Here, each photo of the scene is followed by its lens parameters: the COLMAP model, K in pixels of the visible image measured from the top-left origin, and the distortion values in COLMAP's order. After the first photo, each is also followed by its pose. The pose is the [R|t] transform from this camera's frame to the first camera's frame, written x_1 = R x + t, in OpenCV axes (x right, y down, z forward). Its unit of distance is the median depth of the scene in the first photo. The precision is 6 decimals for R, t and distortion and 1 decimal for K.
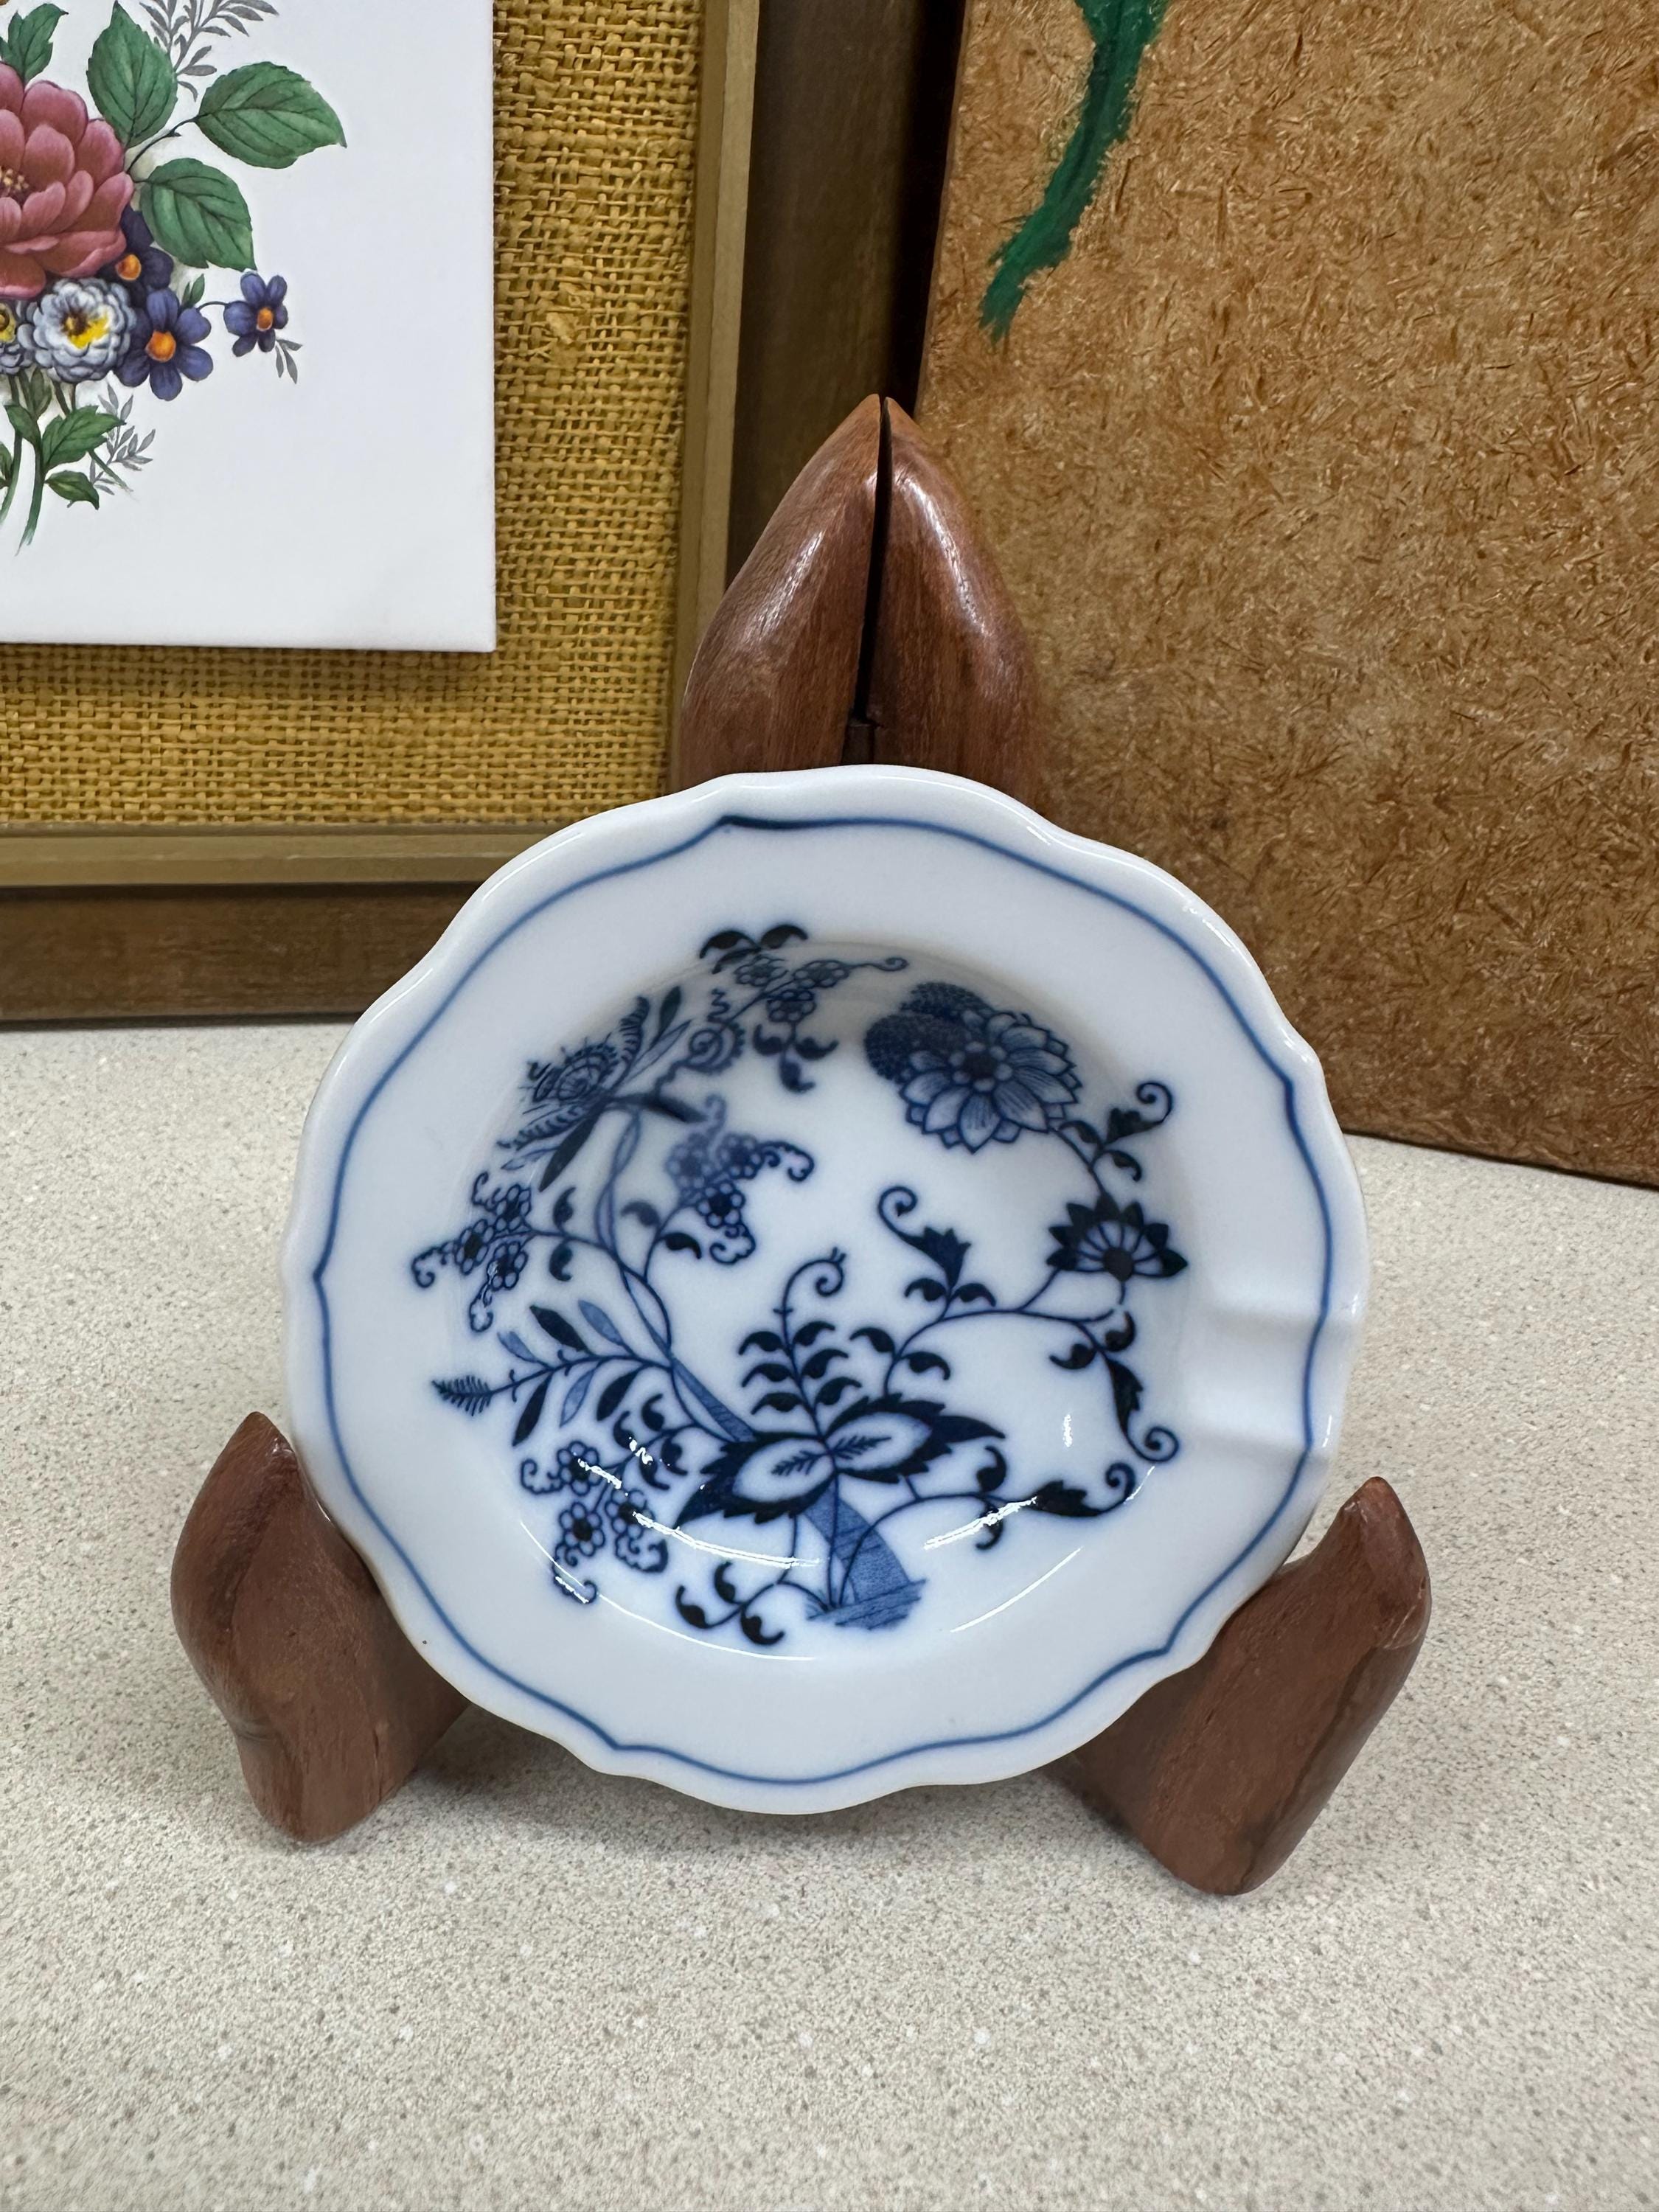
lens RADIAL K [[1994.1, 0, 822.8], [0, 1994.1, 1076.7], [0, 0, 1]] dist [-0.048620, 0.088226]
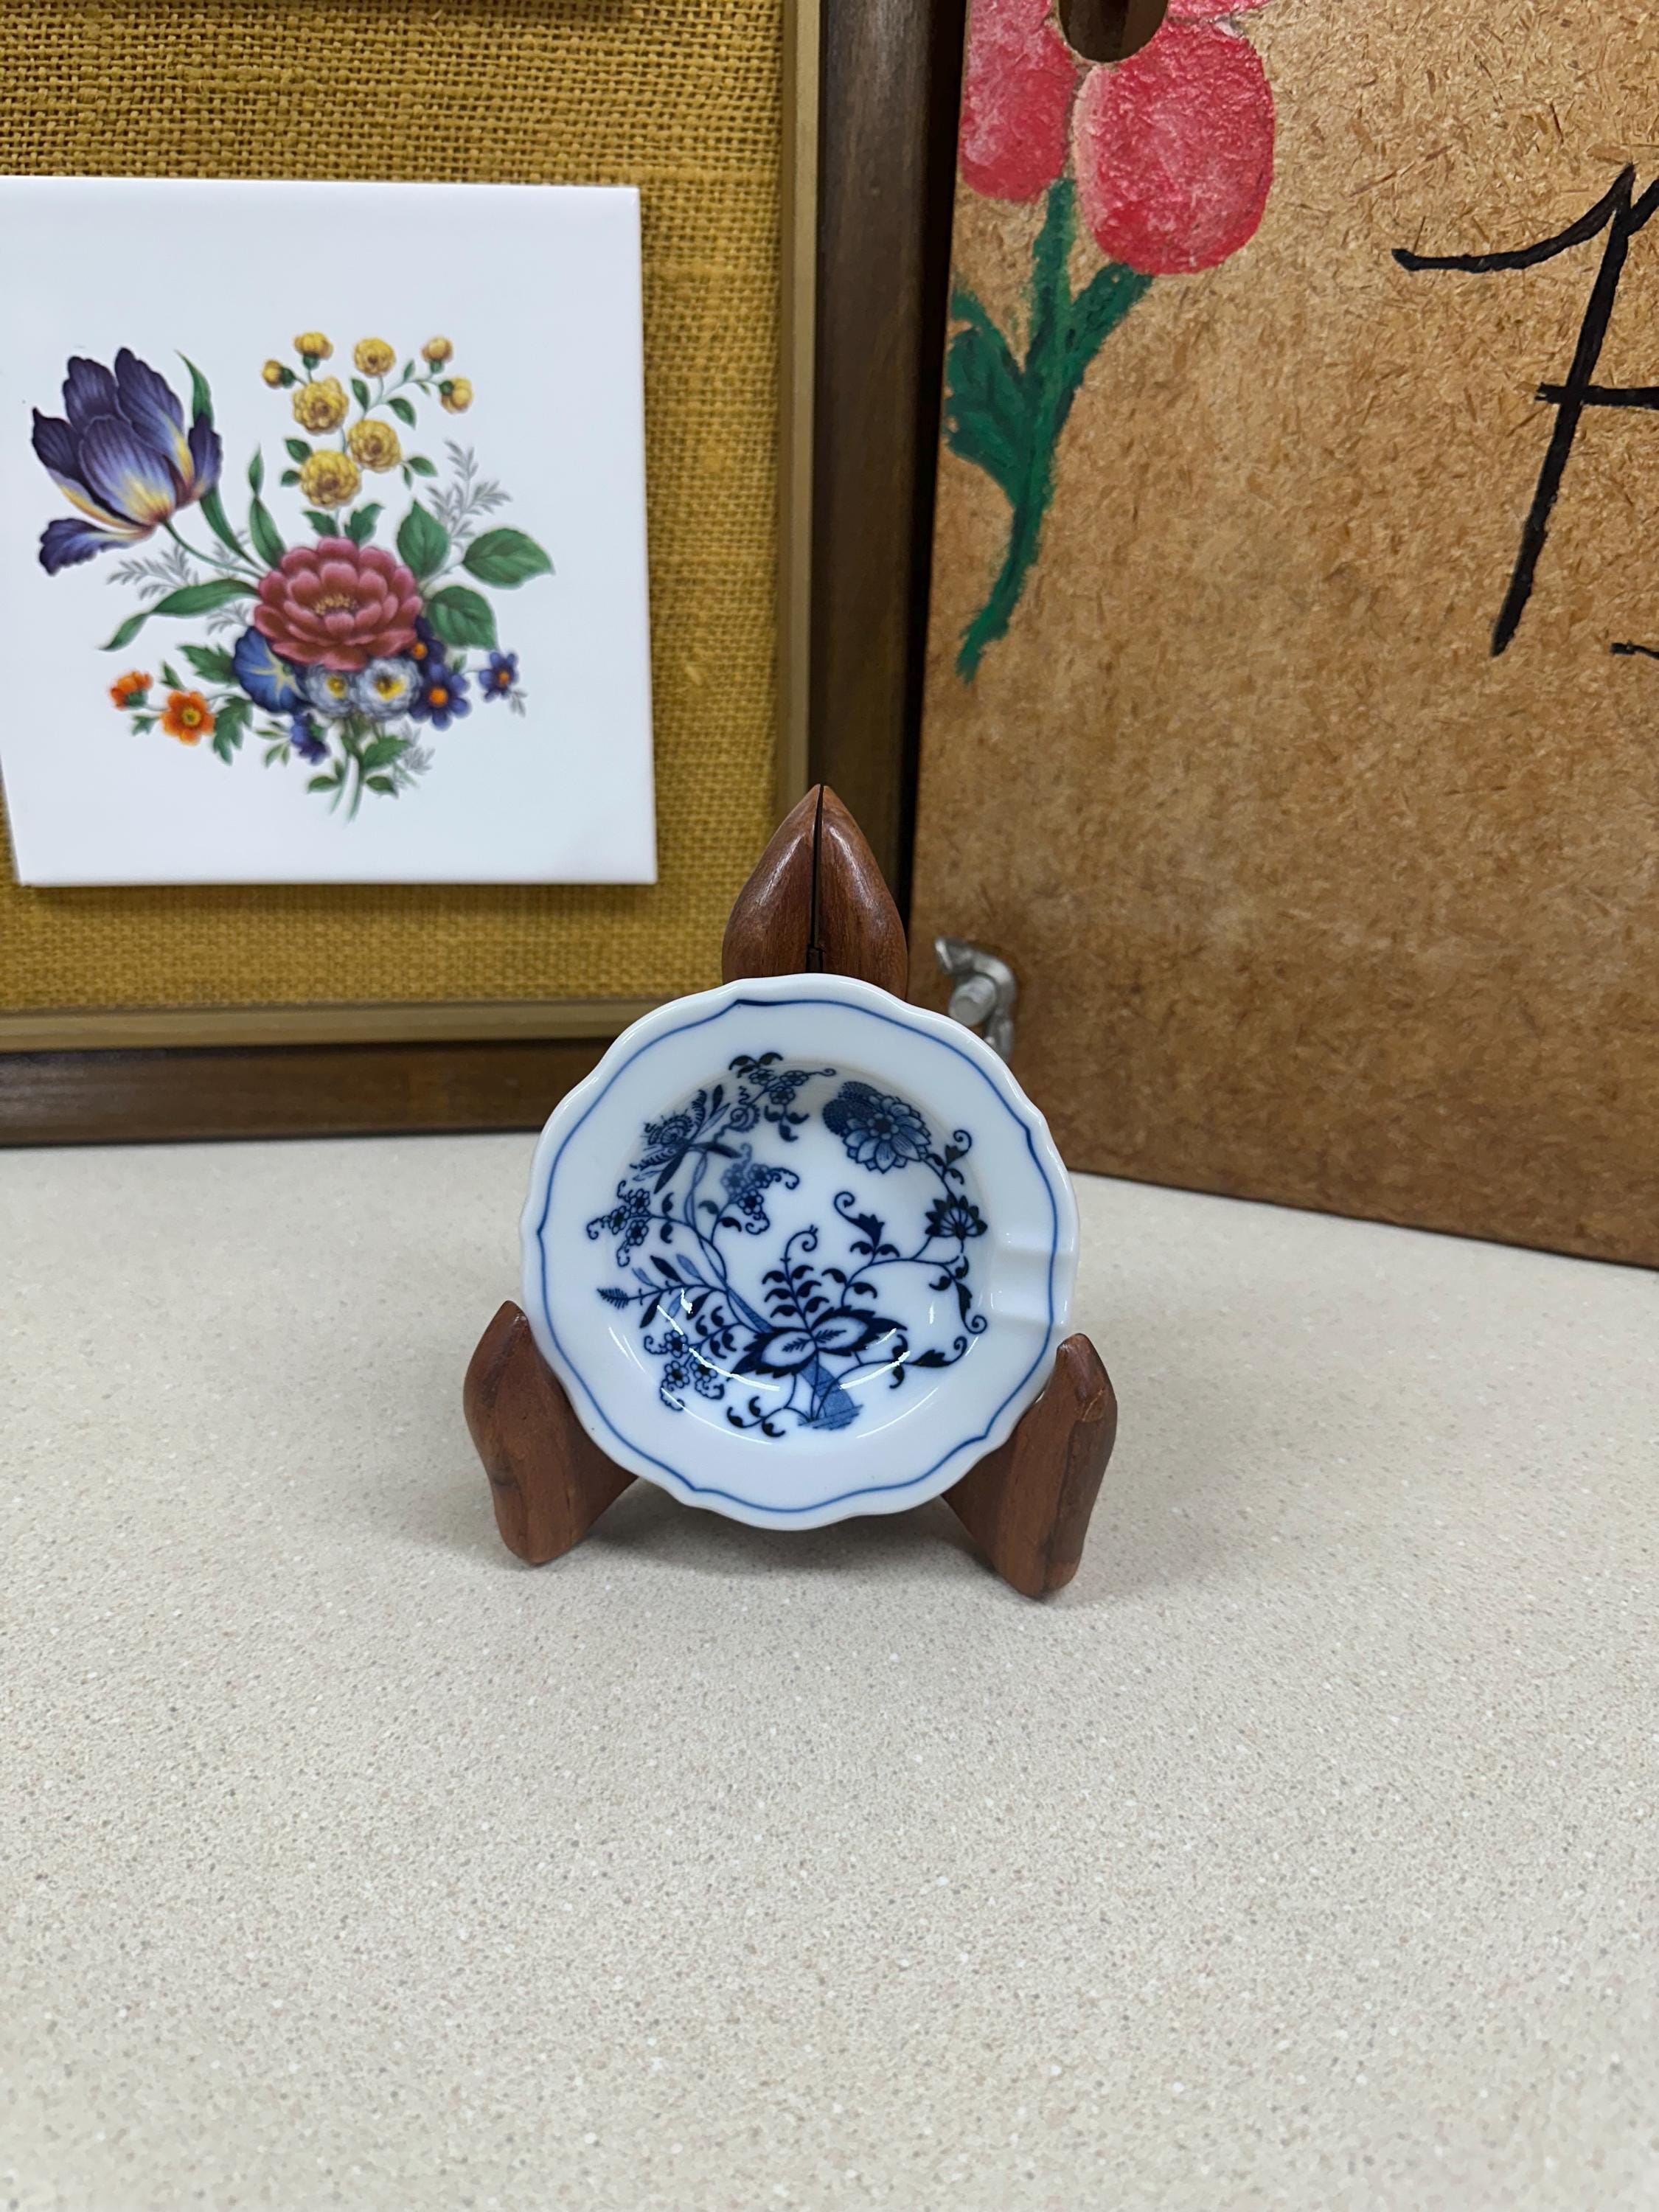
lens RADIAL K [[1584.9, 0, 843.9], [0, 1584.9, 1093.3], [0, 0, 1]] dist [0.128713, -0.296087]
pose [[0.998184, -0.012962, -0.058830, 0.123326], [0.009423, 0.998151, -0.060044, 0.050881], [0.059500, 0.059381, 0.996461, -0.489086]]
